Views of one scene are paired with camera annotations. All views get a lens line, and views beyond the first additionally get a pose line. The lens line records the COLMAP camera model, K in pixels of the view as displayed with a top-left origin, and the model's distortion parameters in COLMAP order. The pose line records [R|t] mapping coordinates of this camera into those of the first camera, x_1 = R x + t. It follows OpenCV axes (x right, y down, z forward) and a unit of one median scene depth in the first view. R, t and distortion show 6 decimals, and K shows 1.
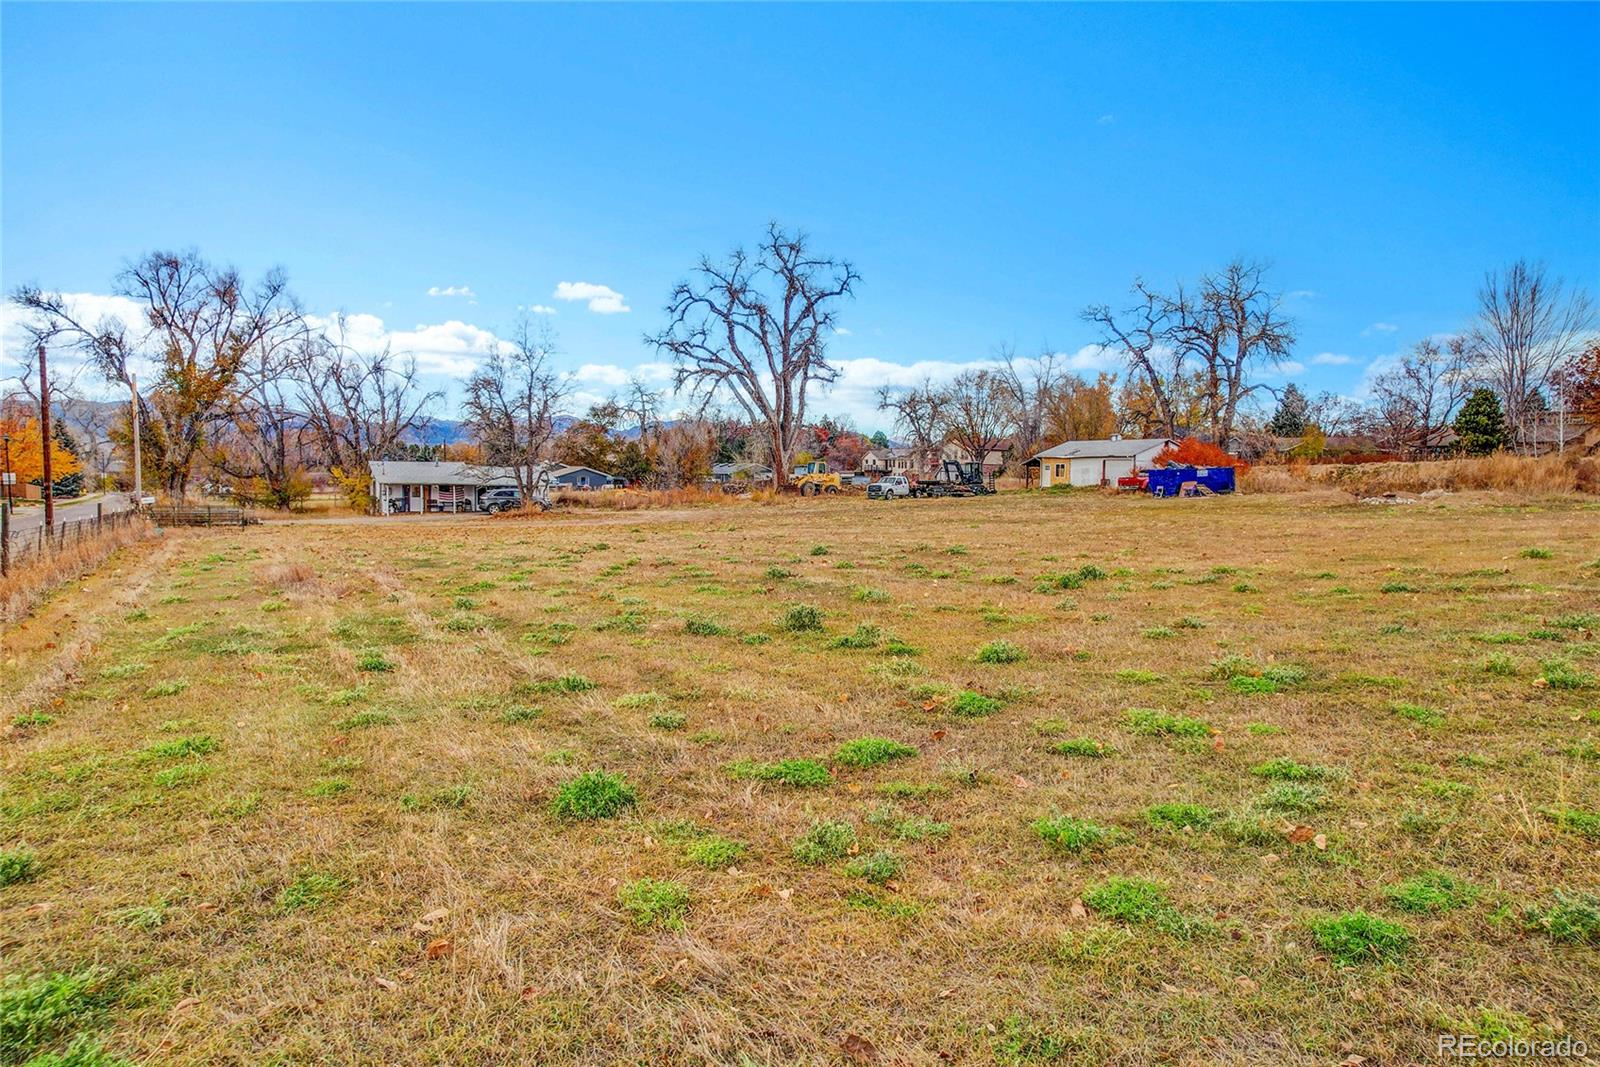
lens RADIAL K [[1024.8, 0, 796.5], [0, 1024.8, 525.5], [0, 0, 1]] dist [-0.078221, 0.071894]
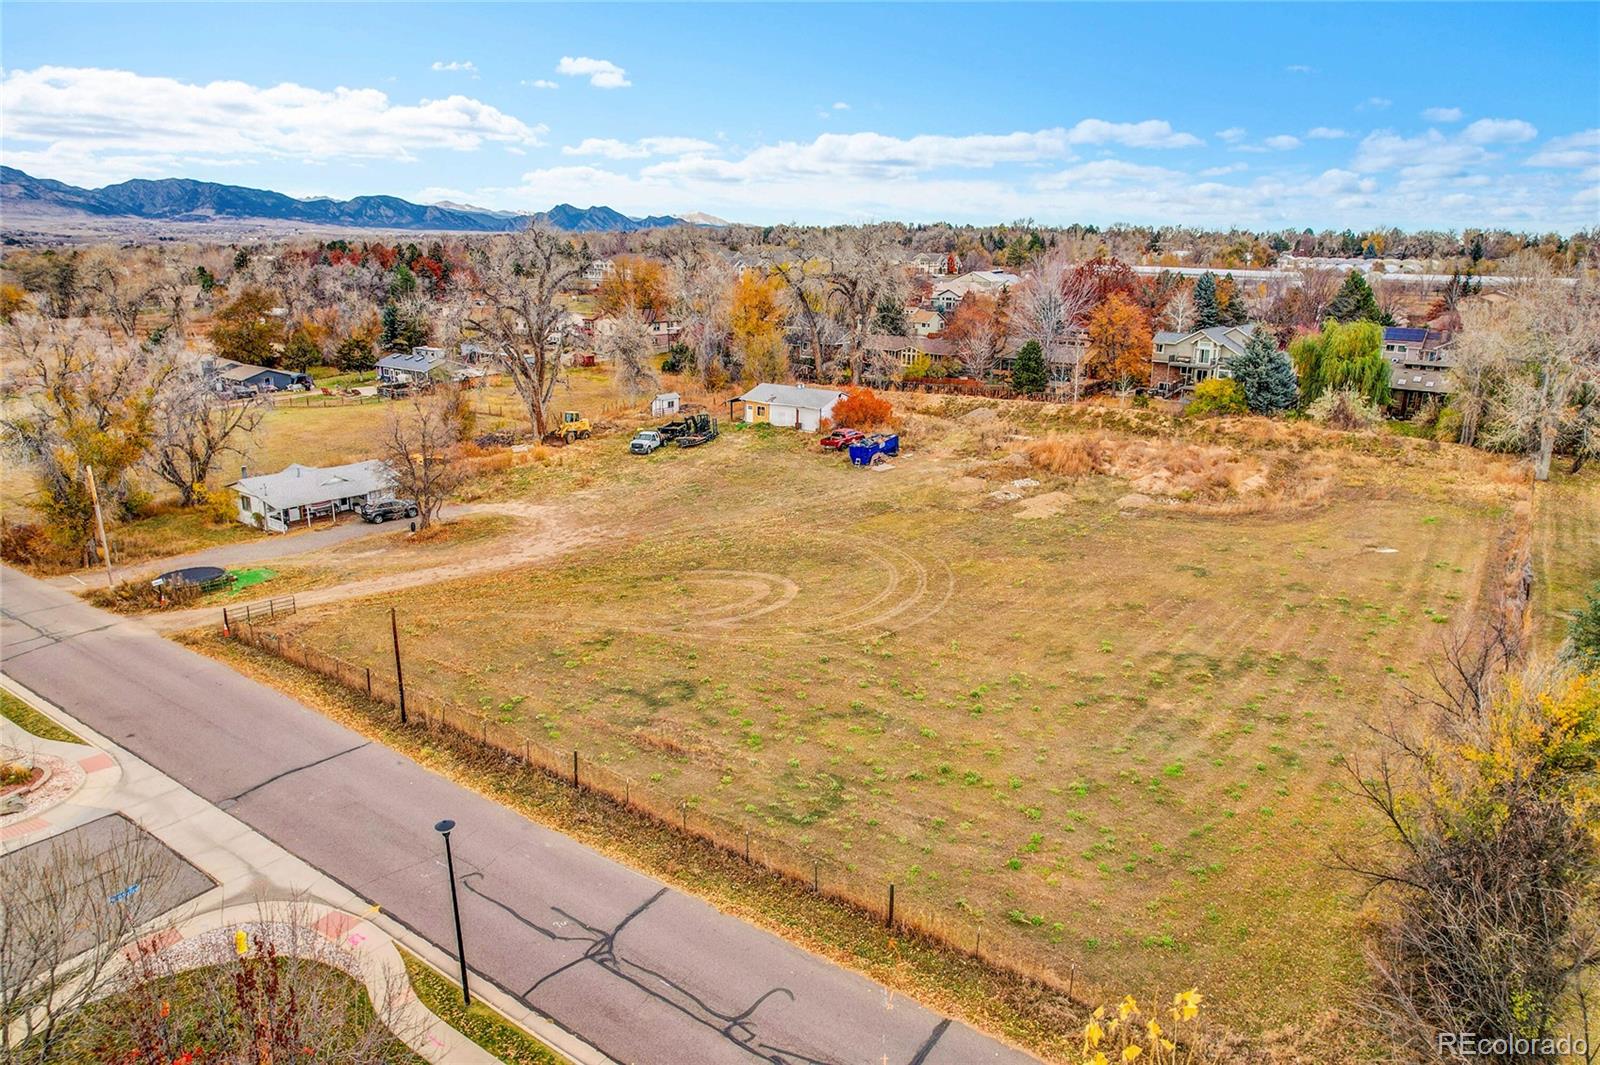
lens RADIAL K [[1024.8, 0, 796.5], [0, 1024.8, 524.5], [0, 0, 1]] dist [-0.078221, 0.071894]
pose [[0.912314, -0.104221, 0.396006, -0.241560], [0.014732, 0.974797, 0.222607, -0.207100], [-0.409225, -0.197253, 0.890857, -0.230825]]
